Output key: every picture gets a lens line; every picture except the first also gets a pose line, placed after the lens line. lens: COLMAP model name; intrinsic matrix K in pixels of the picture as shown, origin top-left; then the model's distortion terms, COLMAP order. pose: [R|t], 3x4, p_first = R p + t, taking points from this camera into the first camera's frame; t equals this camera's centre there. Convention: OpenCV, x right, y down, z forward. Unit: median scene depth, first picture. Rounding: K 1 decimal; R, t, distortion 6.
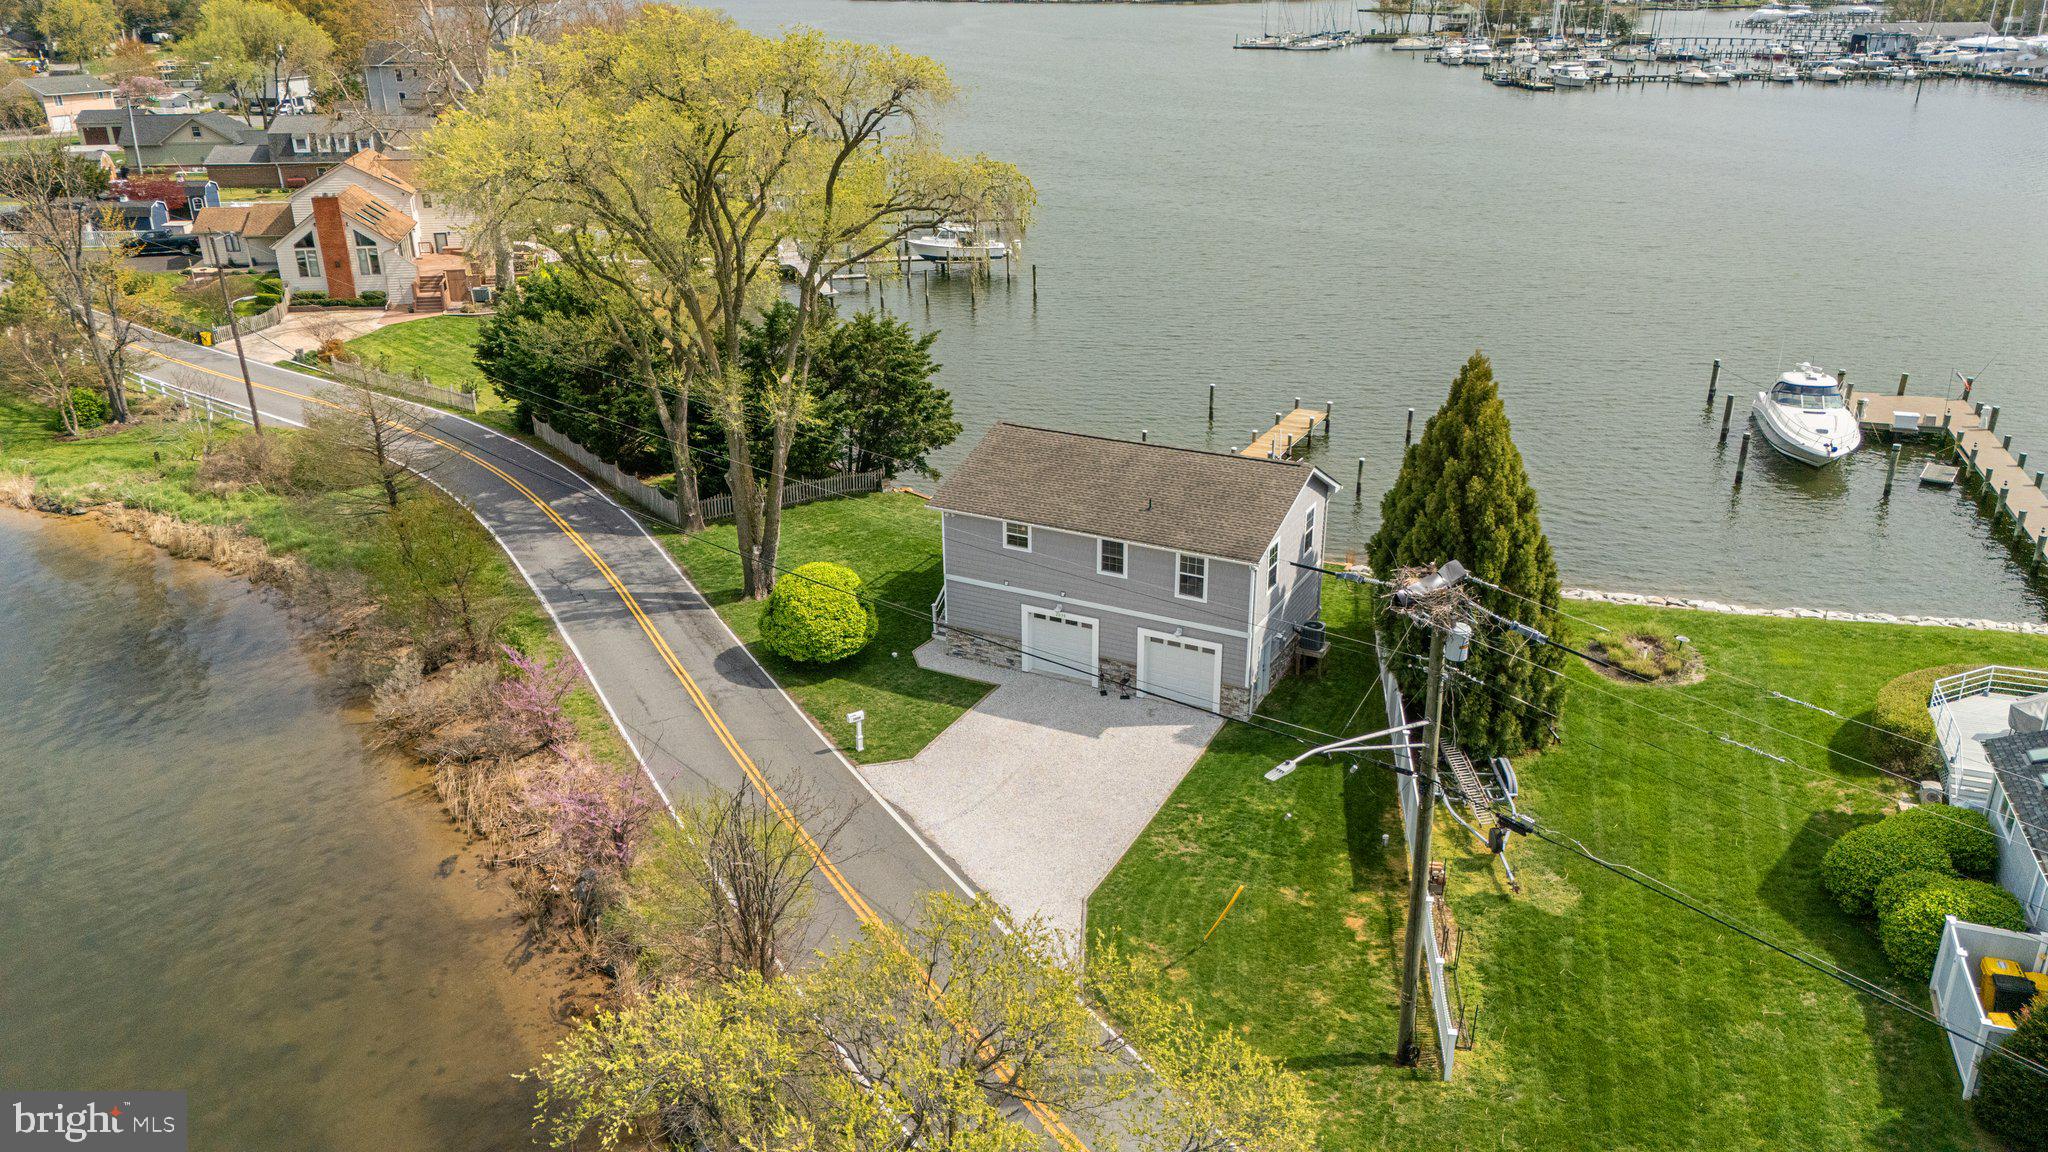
lens RADIAL K [[1489.7, 0, 1024.0], [0, 1489.7, 576.0], [0, 0, 1]] dist [0.050872, -0.048044]
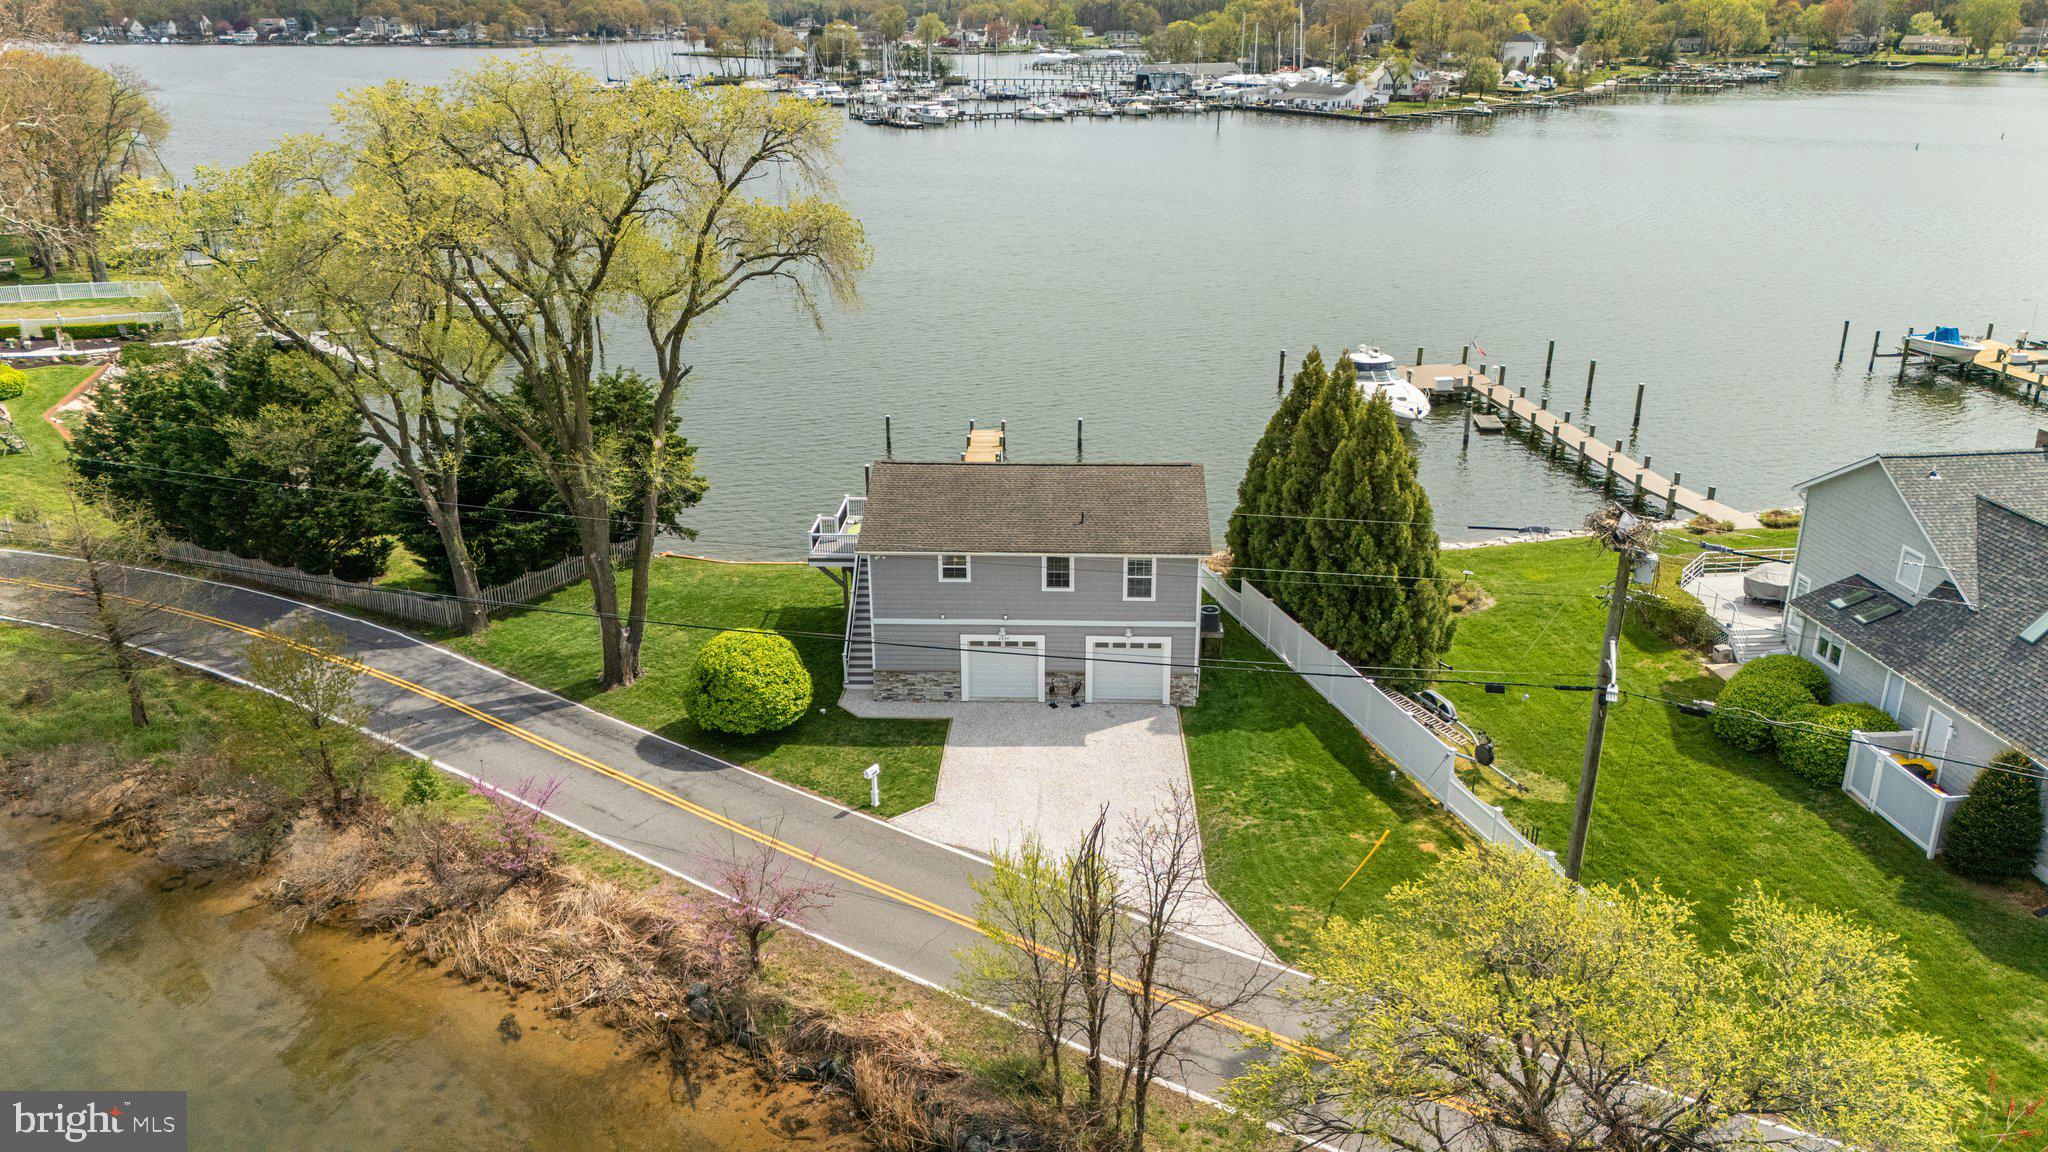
lens RADIAL K [[1489.7, 0, 1024.0], [0, 1489.7, 576.0], [0, 0, 1]] dist [0.050872, -0.048044]
pose [[0.901311, -0.150193, 0.406302, -0.345169], [0.160689, 0.986970, 0.008381, -0.020648], [-0.402267, 0.057734, 0.913700, 0.055089]]
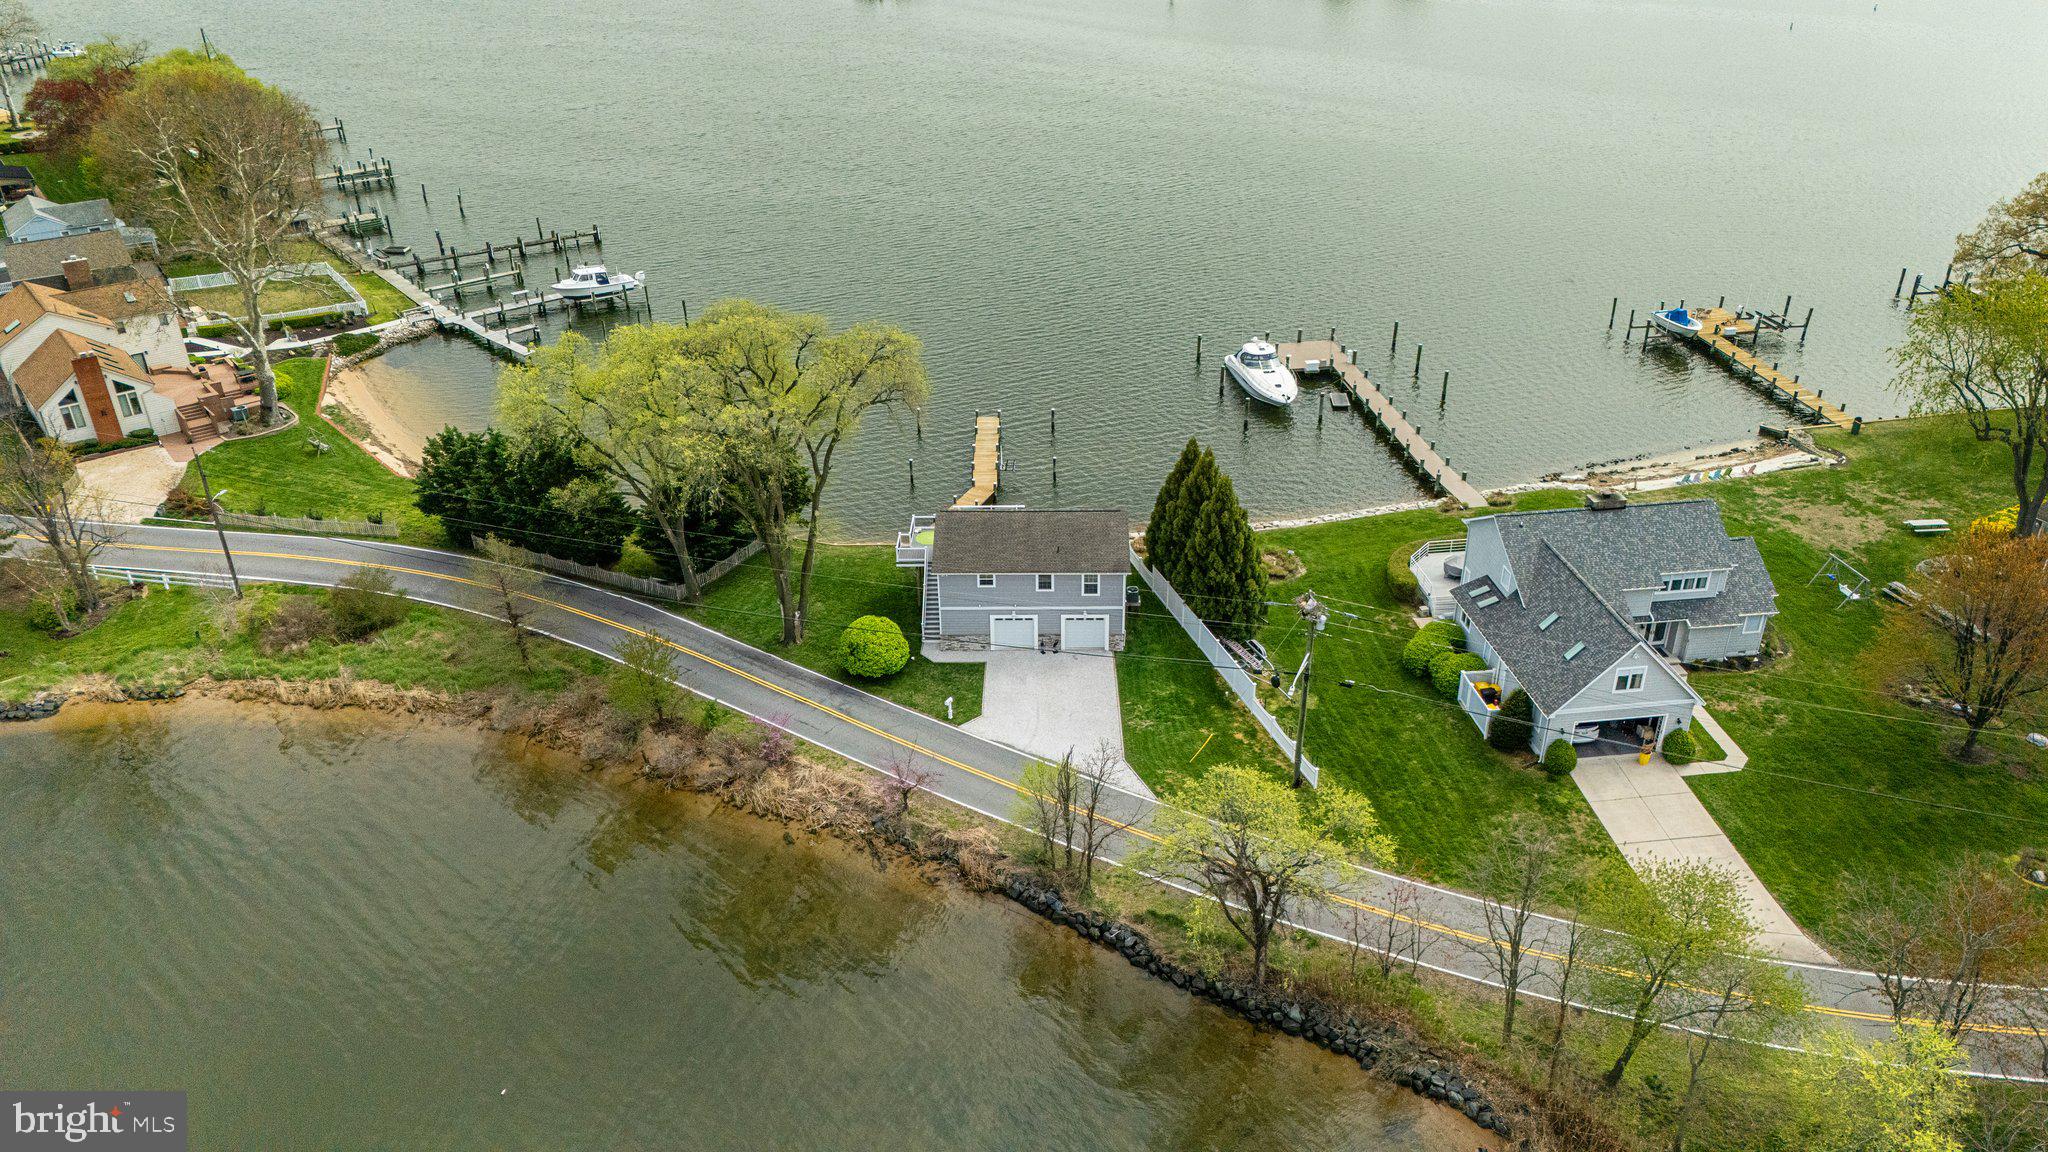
lens RADIAL K [[1489.7, 0, 1024.0], [0, 1489.7, 576.0], [0, 0, 1]] dist [0.050872, -0.048044]
pose [[0.889382, -0.225129, 0.397890, -0.626273], [0.175886, 0.971853, 0.156732, -0.281886], [-0.421975, -0.069411, 0.903946, -0.591150]]
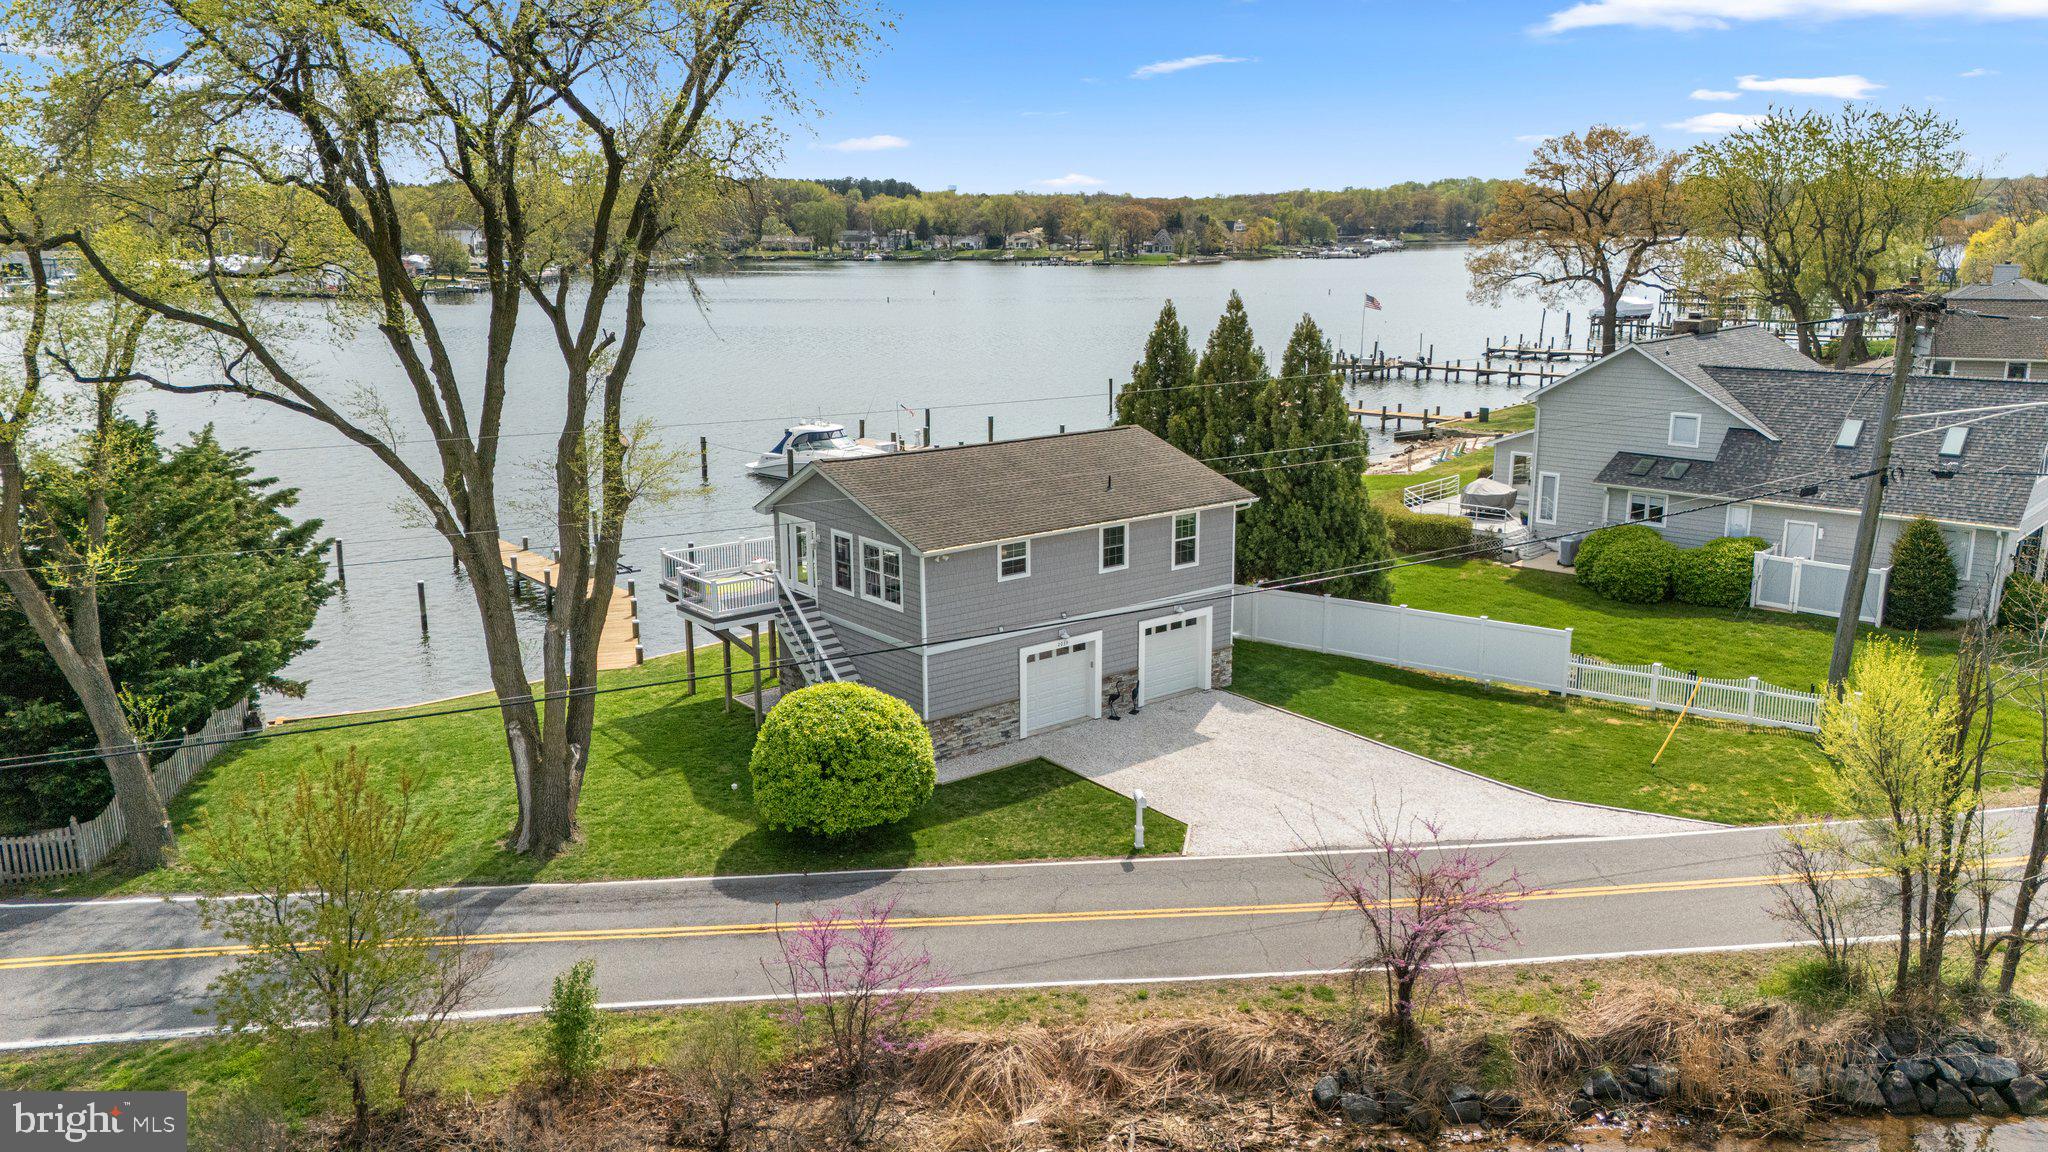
lens RADIAL K [[1511.1, 0, 1024.0], [0, 1511.1, 576.0], [0, 0, 1]] dist [0.051791, -0.053885]
pose [[0.396565, -0.201248, 0.895676, -0.661232], [0.346400, 0.936353, 0.057017, -0.057892], [-0.850143, 0.287651, 0.441037, 0.600780]]
